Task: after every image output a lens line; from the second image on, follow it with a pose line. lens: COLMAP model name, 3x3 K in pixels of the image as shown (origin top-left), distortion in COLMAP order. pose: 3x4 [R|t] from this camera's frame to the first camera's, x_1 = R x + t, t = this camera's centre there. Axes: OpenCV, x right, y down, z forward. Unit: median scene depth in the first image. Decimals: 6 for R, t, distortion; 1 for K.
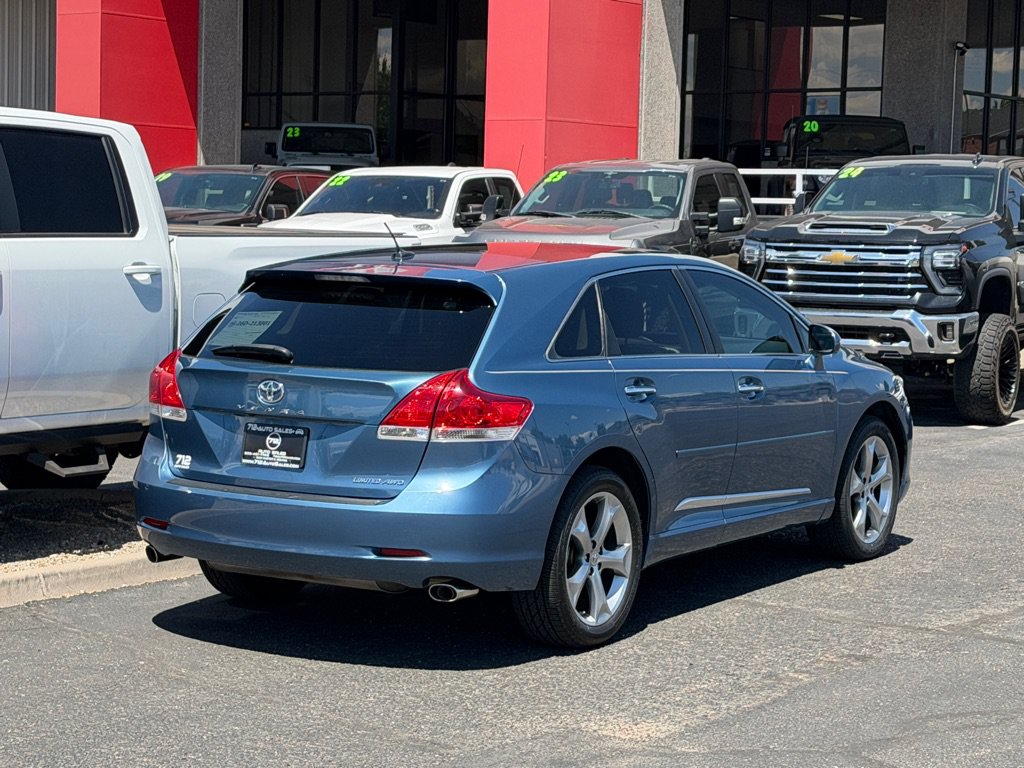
lens RADIAL K [[2332.4, 0, 507.7], [0, 2332.4, 408.1], [0, 0, 1]] dist [0.101251, 0.402817]
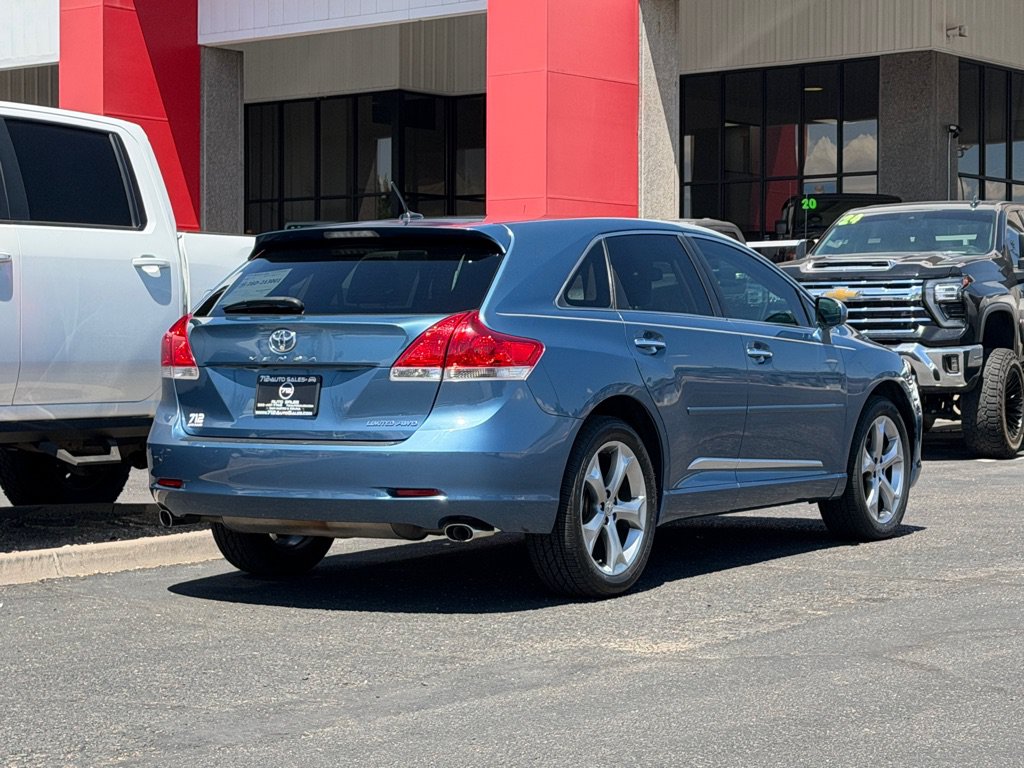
lens RADIAL K [[2337.0, 0, 529.7], [0, 2337.0, 382.9], [0, 0, 1]] dist [0.100348, 0.308385]
pose [[0.999634, -0.025773, 0.008226, -0.002933], [0.026293, 0.997129, -0.071006, 0.062452], [-0.006372, 0.071197, 0.997442, -0.002497]]
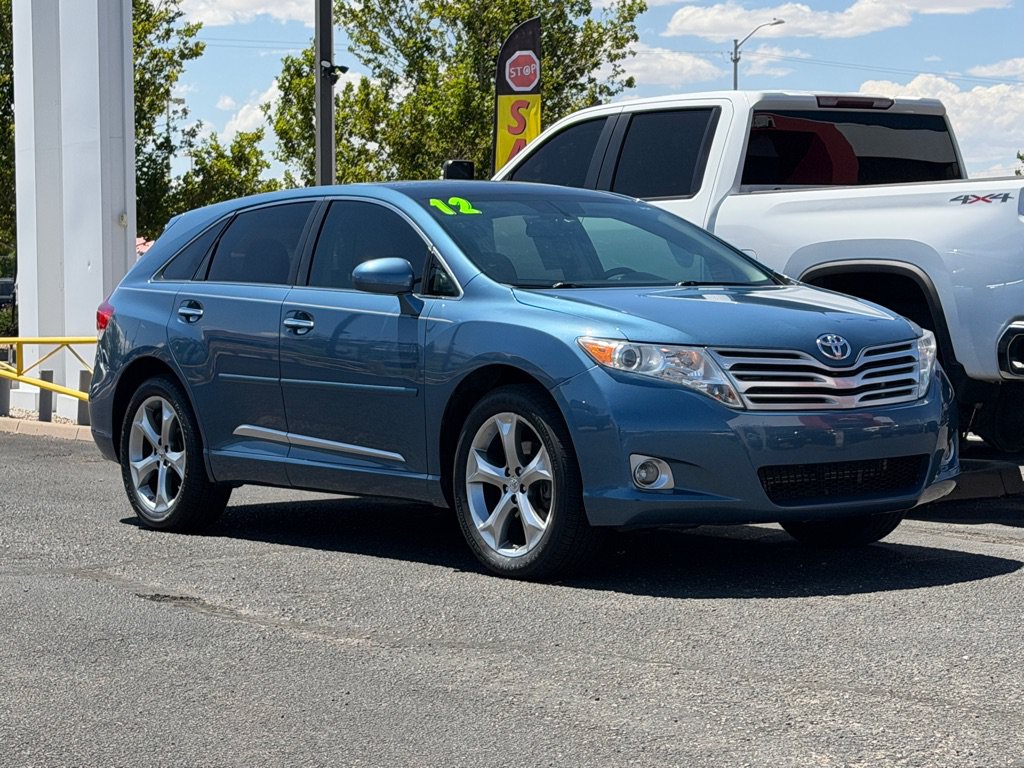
lens RADIAL K [[2354.1, 0, 526.6], [0, 2354.1, 383.2], [0, 0, 1]] dist [0.127484, 0.324900]
pose [[-0.360569, 0.019369, -0.932531, 0.815804], [-0.080229, 0.995435, 0.051697, -0.034886], [0.929275, 0.093457, -0.357369, 1.217100]]
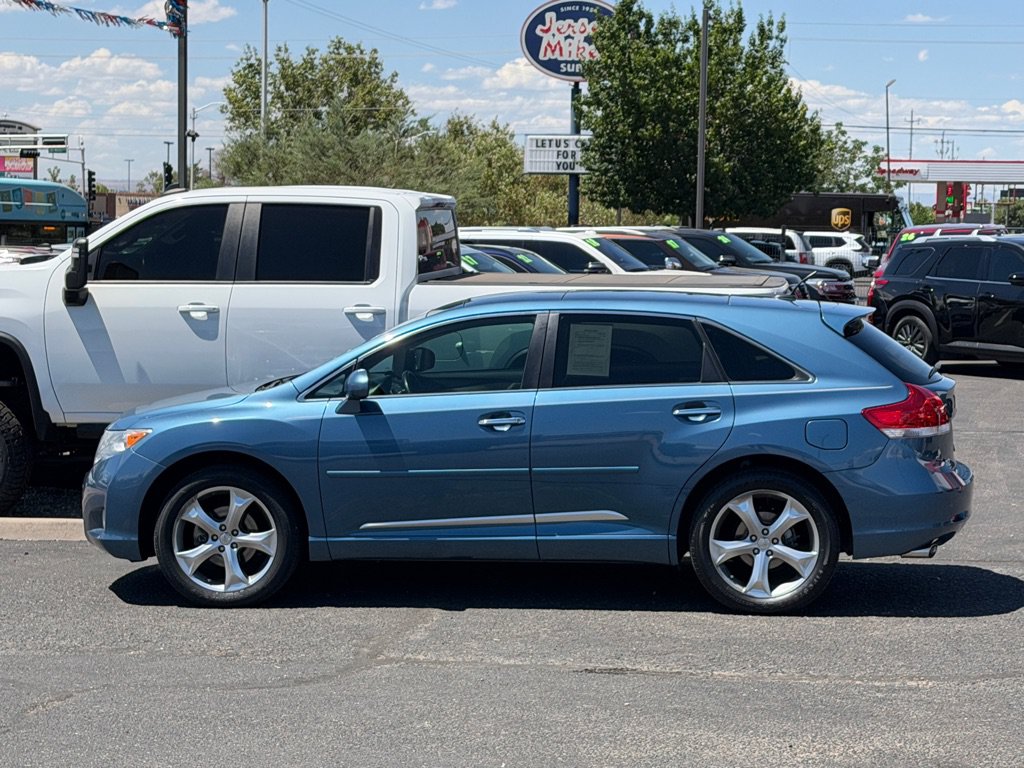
lens RADIAL K [[2337.3, 0, 512.0], [0, 2337.3, 384.0], [0, 0, 1]] dist [0.105566, 0.359388]
pose [[0.424934, 0.048754, -0.903911, 0.953519], [-0.074716, 0.997030, 0.018652, -0.044526], [0.902136, 0.059611, 0.427314, 0.480578]]
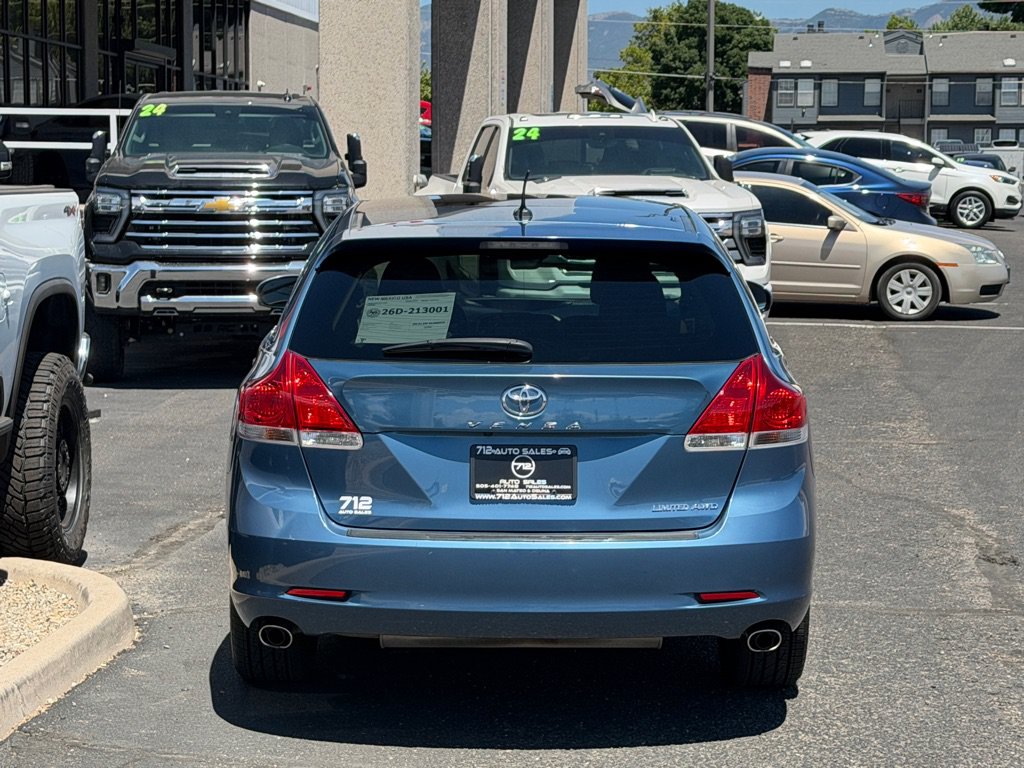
lens RADIAL K [[2347.0, 0, 512.0], [0, 2347.0, 384.0], [0, 0, 1]] dist [0.085767, 0.515155]
pose [[0.845500, -0.067965, 0.529633, -0.367268], [0.060517, 0.997673, 0.031416, -0.026502], [-0.530535, 0.005490, 0.847645, 0.268848]]
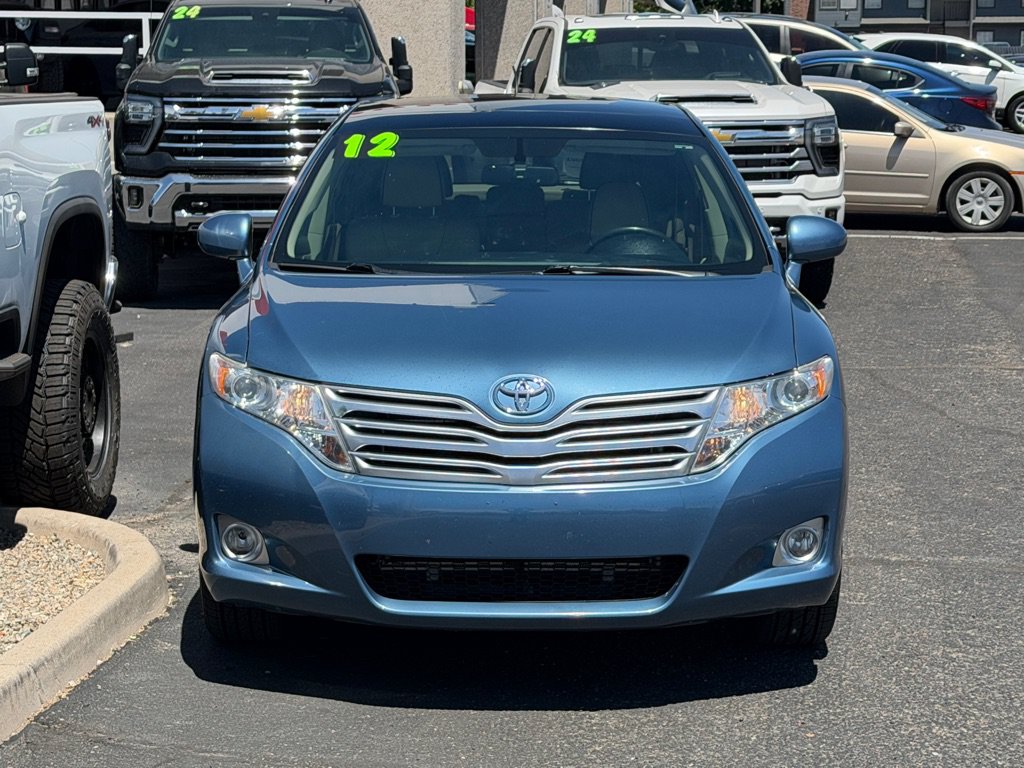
lens RADIAL K [[2347.0, 0, 512.0], [0, 2347.0, 384.0], [0, 0, 1]] dist [0.085767, 0.515155]
pose [[0.853575, -0.089950, 0.513146, -0.334283], [0.062914, 0.995571, 0.069862, -0.031495], [-0.517157, -0.027348, 0.855453, 0.341435]]
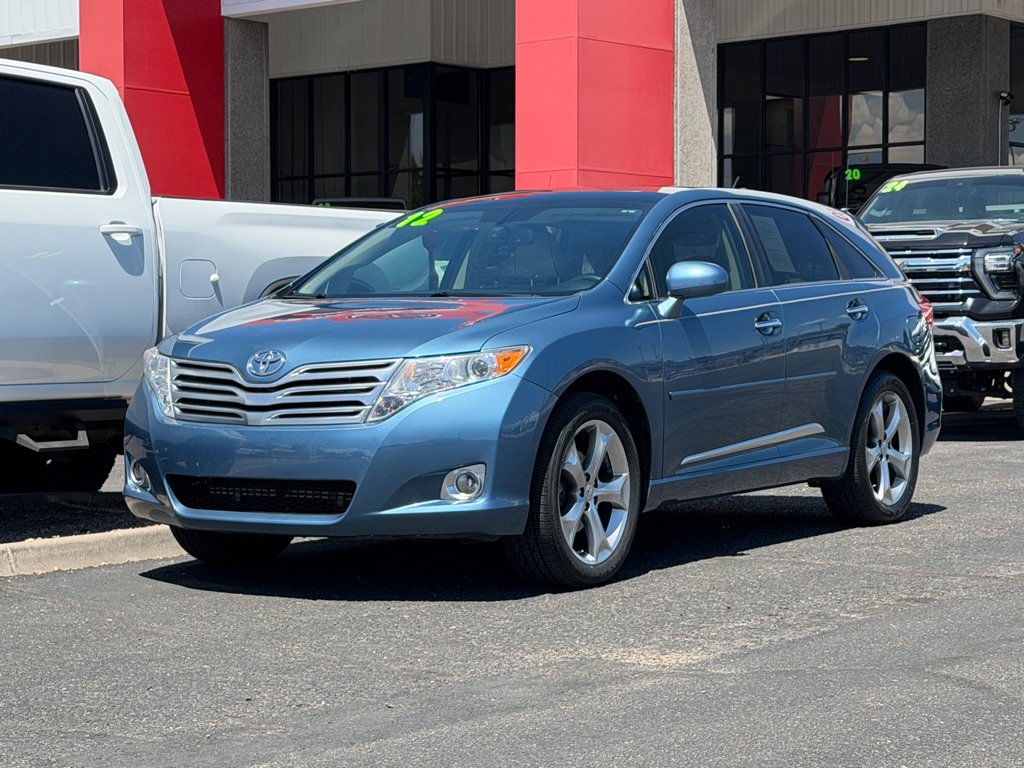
lens RADIAL K [[2332.4, 0, 507.7], [0, 2332.4, 408.1], [0, 0, 1]] dist [0.101251, 0.402817]
pose [[0.999303, -0.030293, -0.021809, 0.012148], [0.029101, 0.998169, -0.053028, 0.058599], [0.023375, 0.052356, 0.998355, 0.081596]]
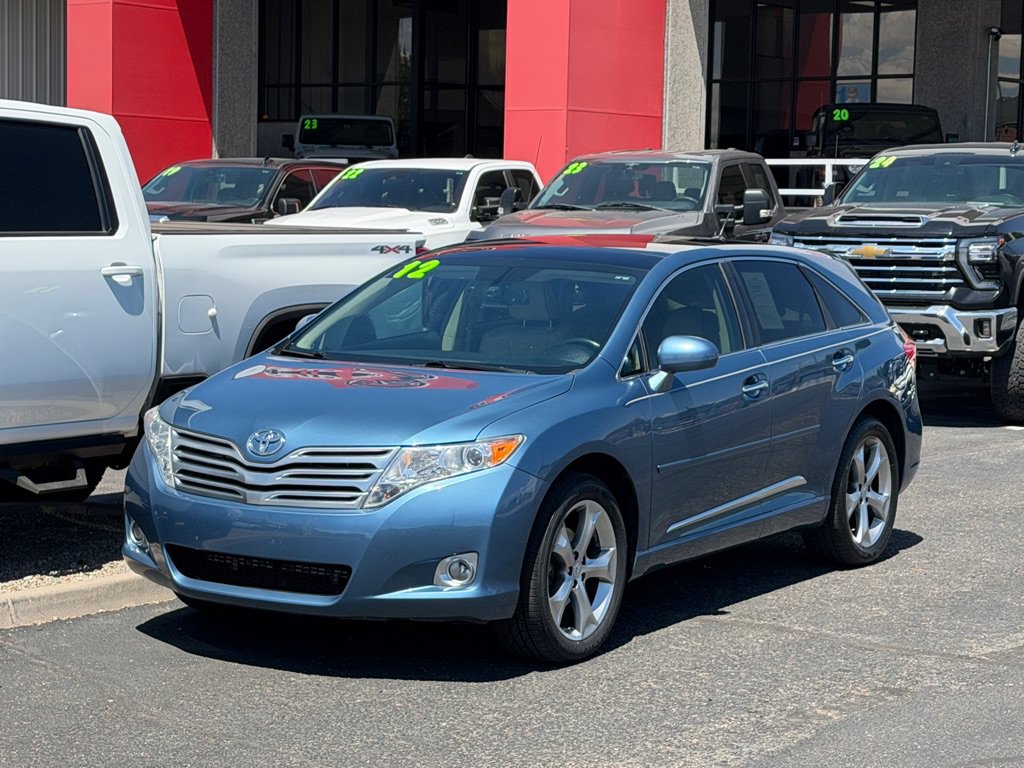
lens RADIAL K [[2330.8, 0, 509.9], [0, 2330.8, 422.6], [0, 0, 1]] dist [0.114120, 0.248755]
pose [[0.999918, -0.004128, -0.012145, 0.008621], [0.004244, 0.999945, 0.009551, -0.006157], [0.012105, -0.009602, 0.999881, 0.062532]]
